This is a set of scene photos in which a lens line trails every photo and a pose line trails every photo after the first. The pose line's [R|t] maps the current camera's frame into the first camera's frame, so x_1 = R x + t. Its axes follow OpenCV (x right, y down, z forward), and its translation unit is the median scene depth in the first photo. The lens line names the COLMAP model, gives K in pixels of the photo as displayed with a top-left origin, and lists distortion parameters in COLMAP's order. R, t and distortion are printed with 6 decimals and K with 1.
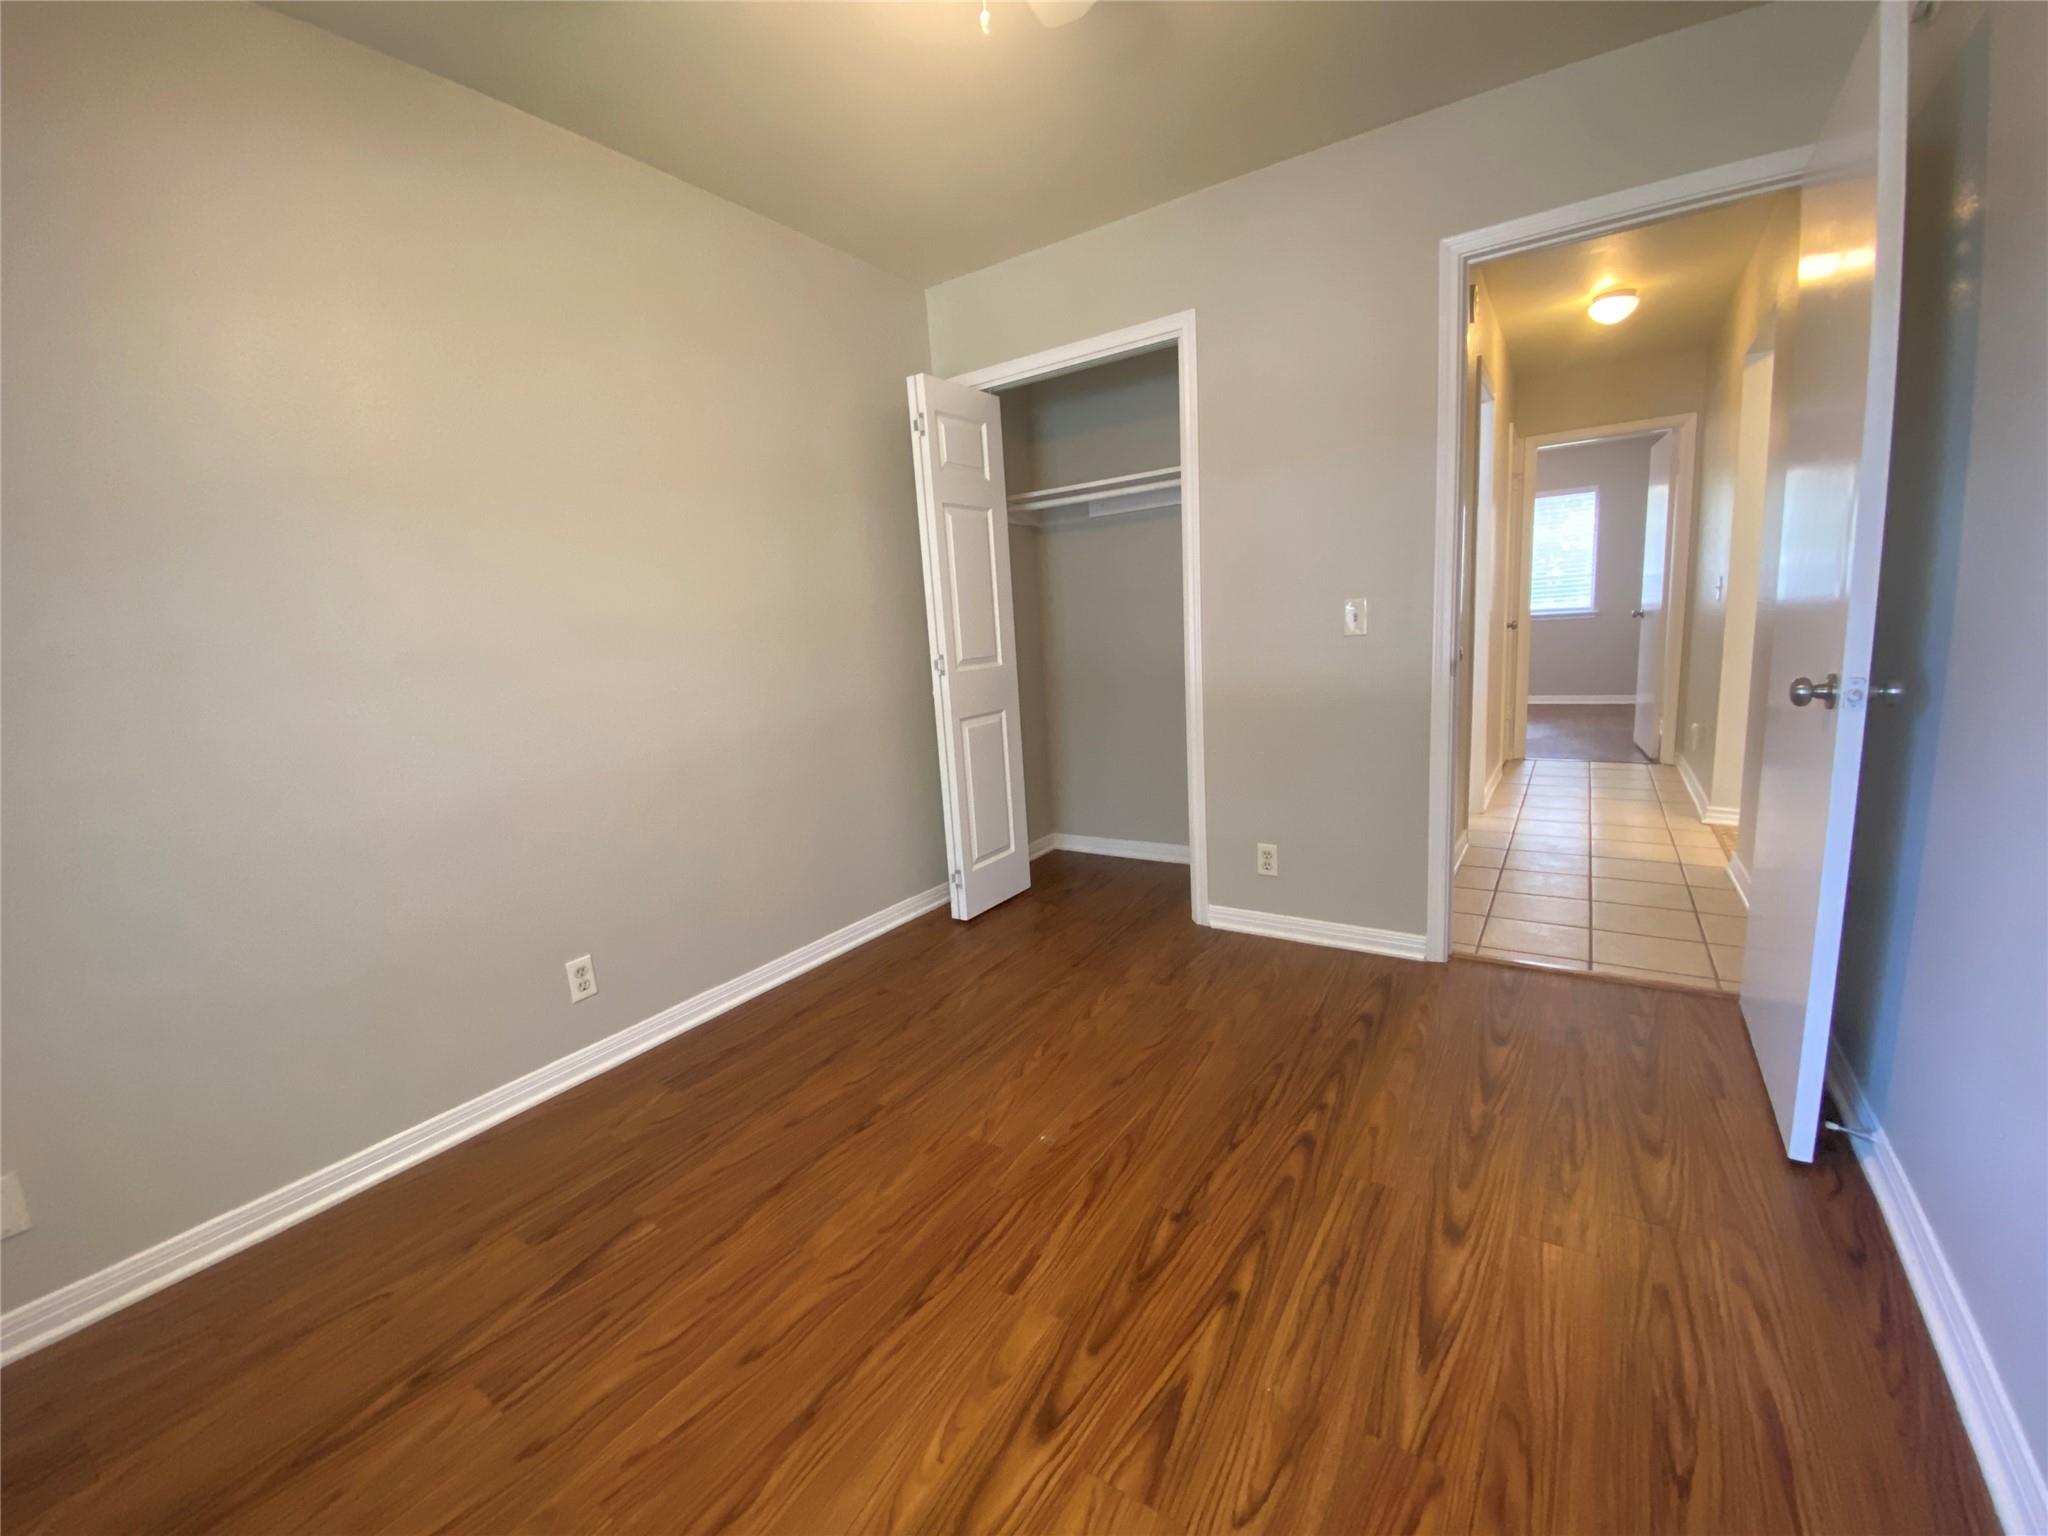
lens RADIAL K [[829.4, 0, 1022.5], [0, 829.4, 754.3], [0, 0, 1]] dist [-0.004624, -0.010476]
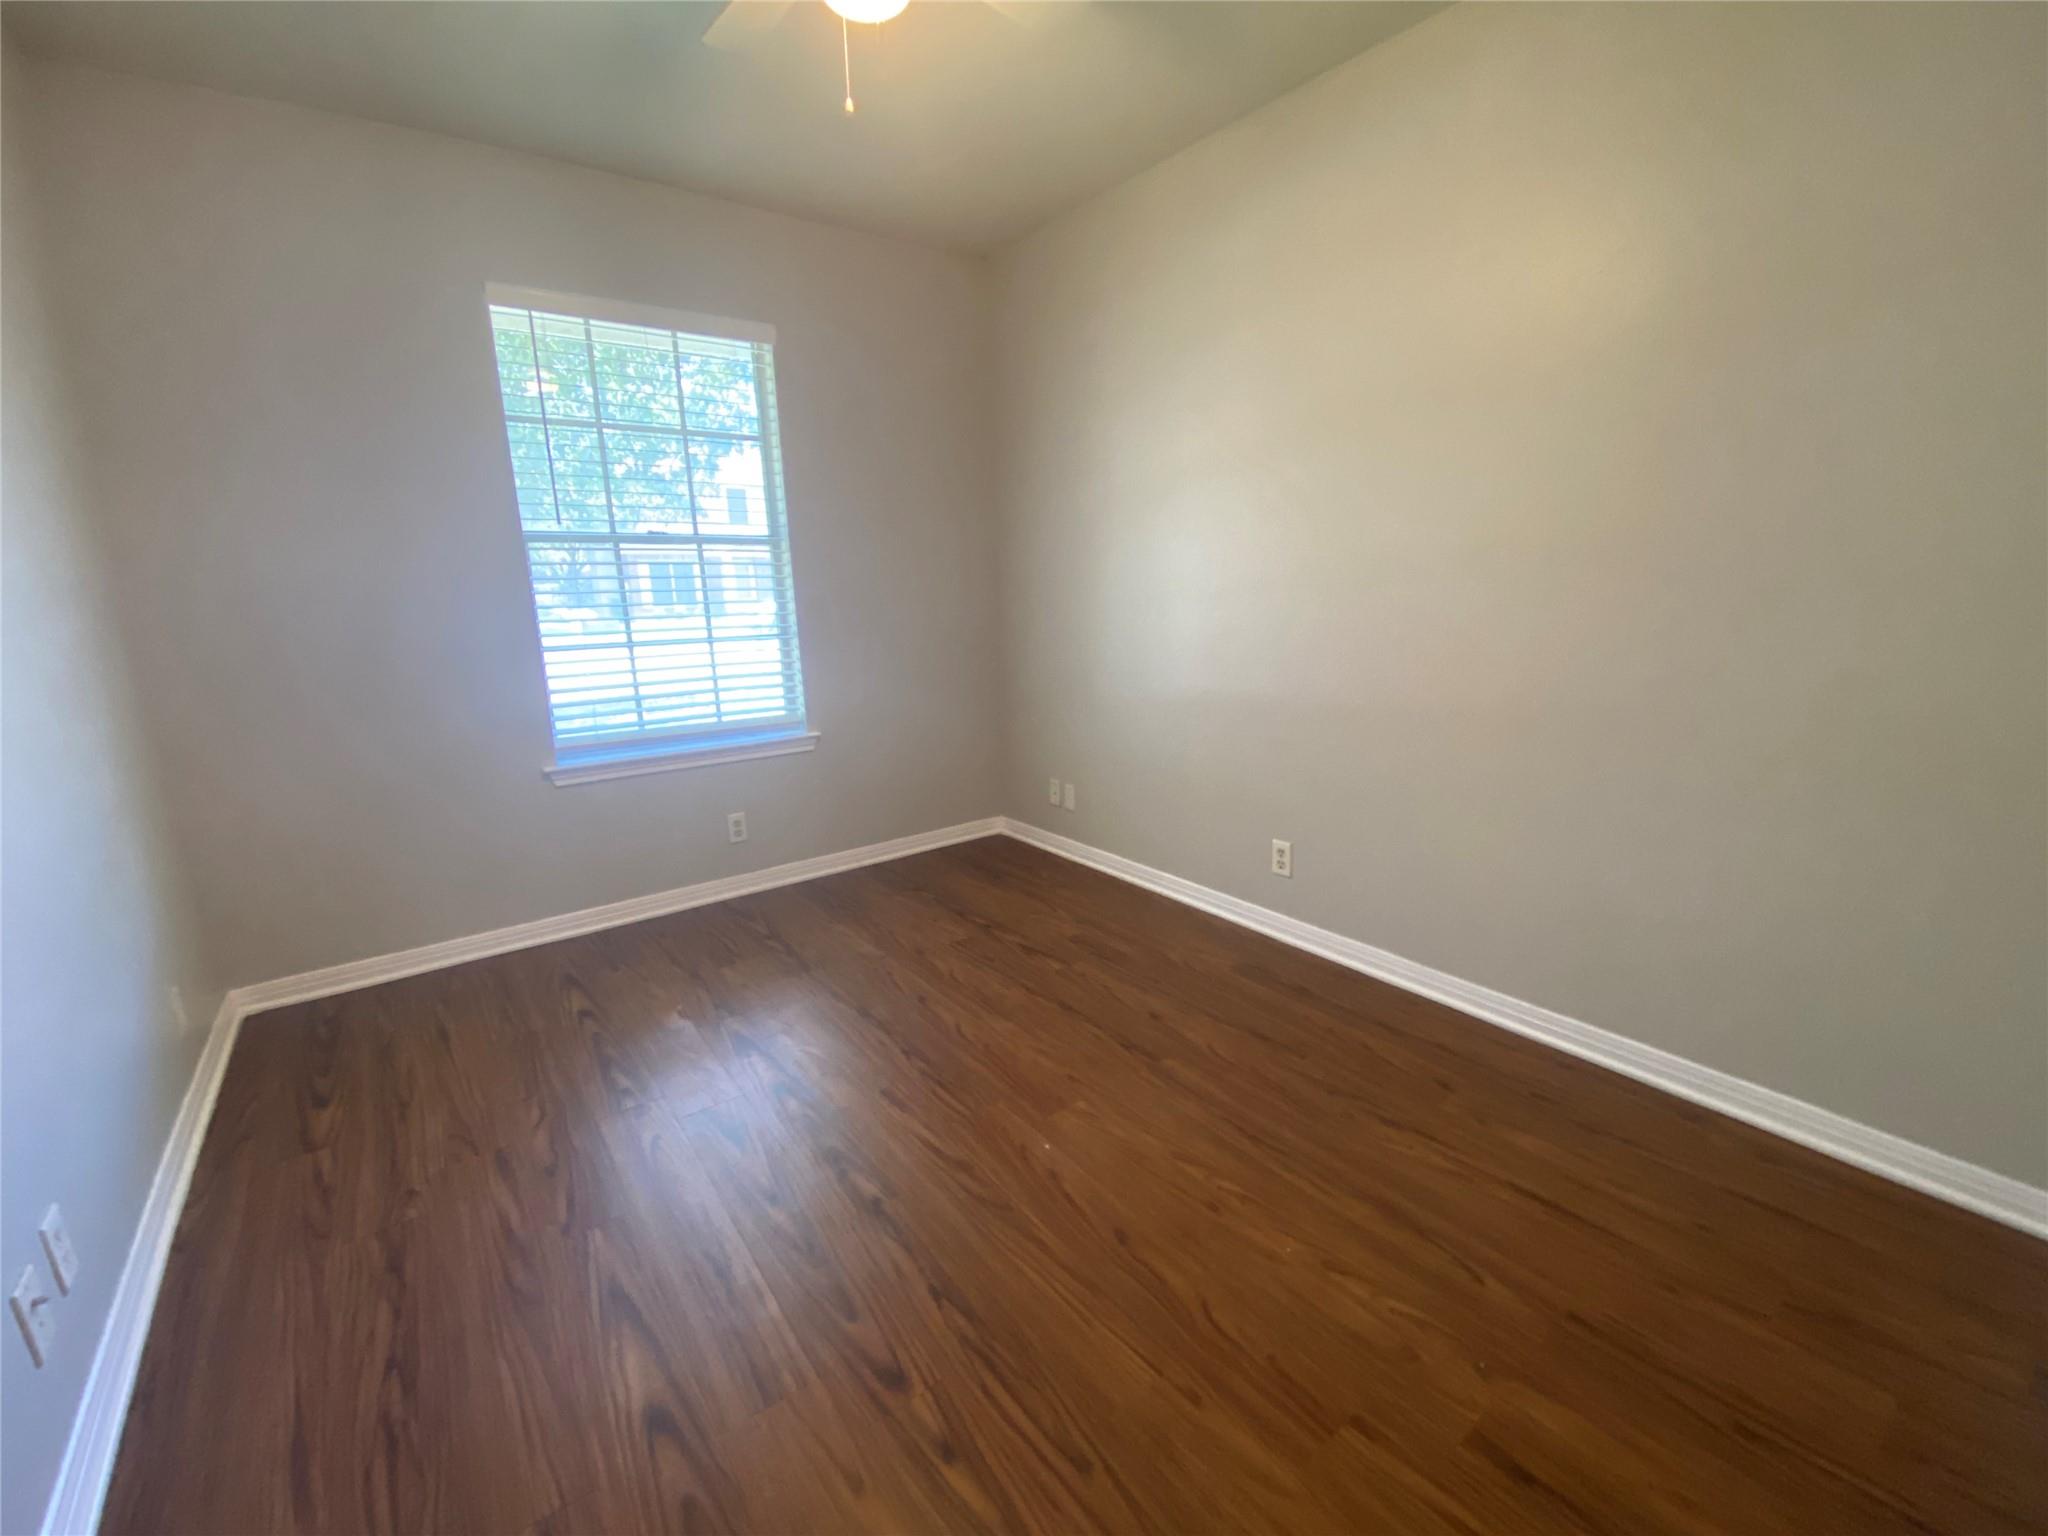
lens RADIAL K [[829.4, 0, 1029.0], [0, 829.4, 780.6], [0, 0, 1]] dist [-0.004624, -0.010476]
pose [[-0.321321, 0.298670, -0.898637, 0.760984], [-0.115681, 0.929473, 0.350283, -0.255753], [0.939878, 0.216509, -0.264109, 1.145970]]
